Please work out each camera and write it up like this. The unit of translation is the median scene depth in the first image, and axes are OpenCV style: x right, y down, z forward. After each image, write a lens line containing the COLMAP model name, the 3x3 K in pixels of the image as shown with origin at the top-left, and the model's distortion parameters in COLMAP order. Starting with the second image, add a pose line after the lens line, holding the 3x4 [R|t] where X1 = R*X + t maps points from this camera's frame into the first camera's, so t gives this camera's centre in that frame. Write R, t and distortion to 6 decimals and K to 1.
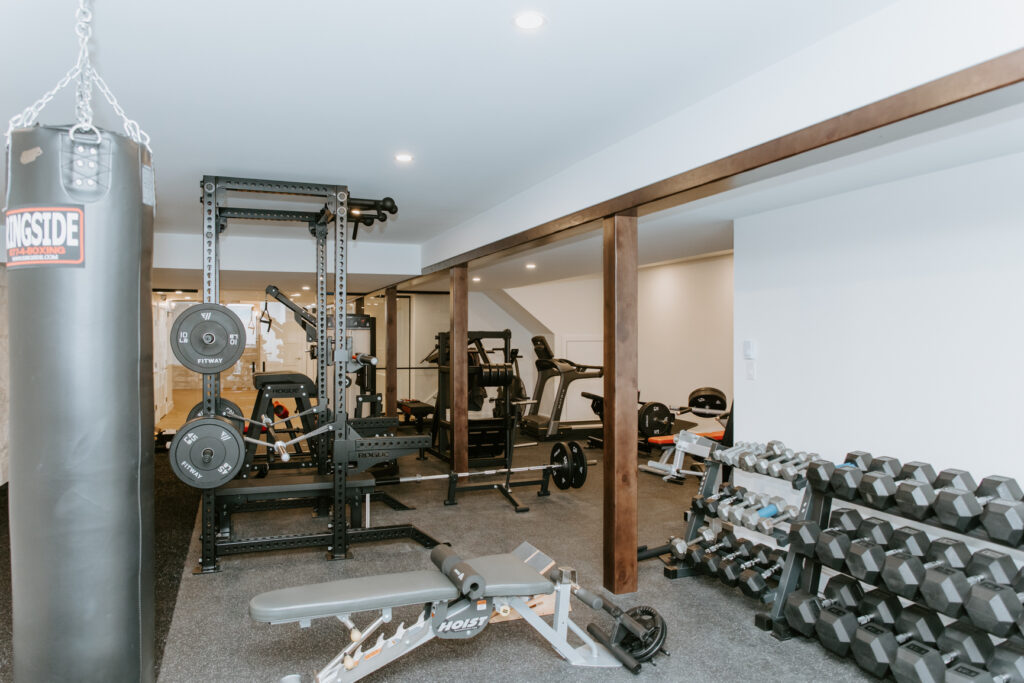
lens RADIAL K [[703.9, 0, 512.0], [0, 703.9, 341.5], [0, 0, 1]] dist [-0.028680, 0.000491]
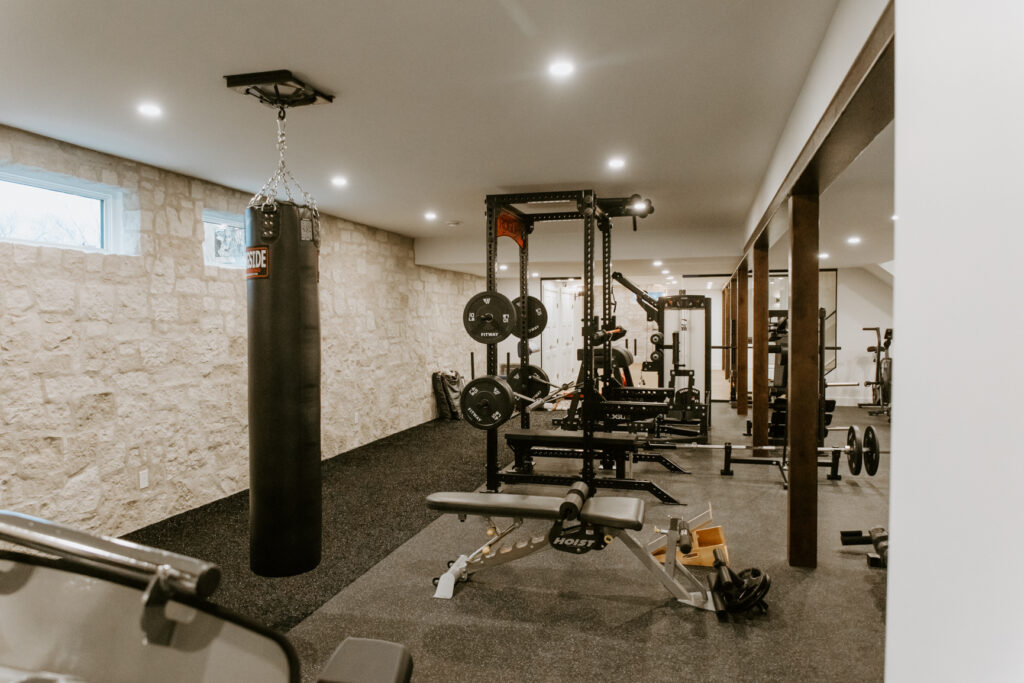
lens RADIAL K [[703.9, 0, 512.0], [0, 703.9, 341.5], [0, 0, 1]] dist [-0.028680, 0.000491]
pose [[0.803152, 0.014923, -0.595587, 0.407672], [0.001420, 0.999635, 0.026962, 0.005091], [0.595773, -0.022500, 0.802838, -0.051111]]
